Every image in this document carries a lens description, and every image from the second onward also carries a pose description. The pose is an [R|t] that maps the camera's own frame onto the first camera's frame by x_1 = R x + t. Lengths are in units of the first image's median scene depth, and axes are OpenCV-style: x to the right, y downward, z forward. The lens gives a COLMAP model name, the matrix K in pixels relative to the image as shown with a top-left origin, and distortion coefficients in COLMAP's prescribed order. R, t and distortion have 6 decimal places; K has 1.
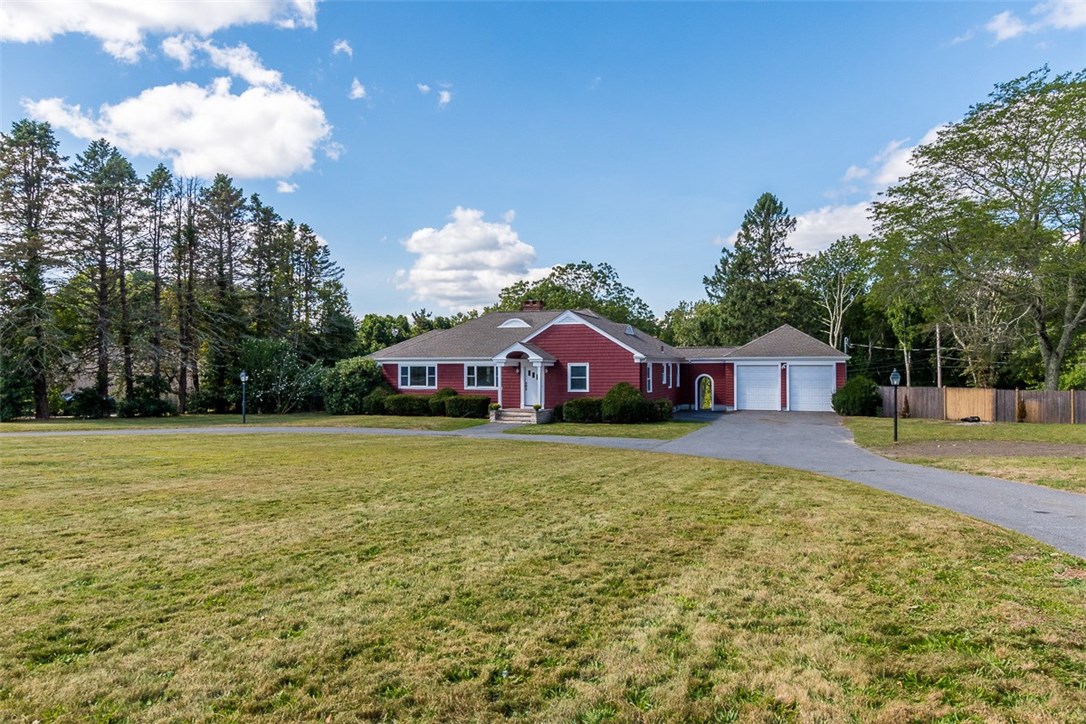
lens RADIAL K [[772.5, 0, 542.3], [0, 772.5, 359.9], [0, 0, 1]] dist [0.013187, 0.010044]
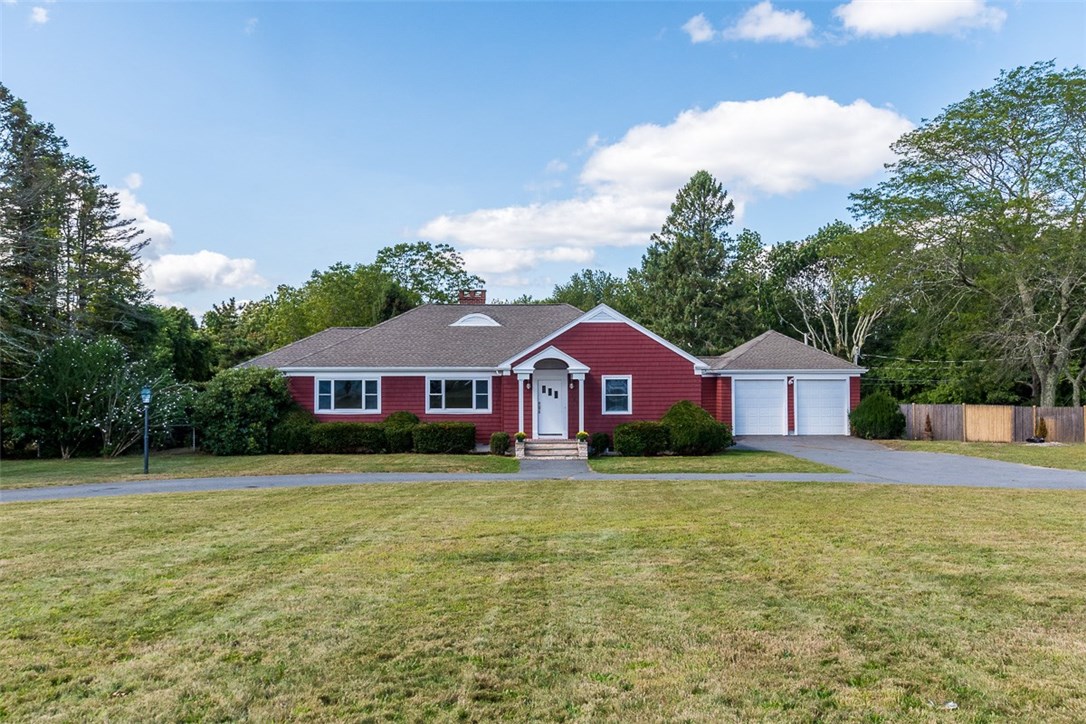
lens RADIAL K [[940.1, 0, 543.2], [0, 940.1, 370.5], [0, 0, 1]] dist [0.000023, -0.035836]
pose [[0.926759, 0.005725, 0.375612, -0.316256], [-0.003411, 0.999971, -0.006824, 0.005250], [-0.375640, 0.005043, 0.926752, 0.182638]]
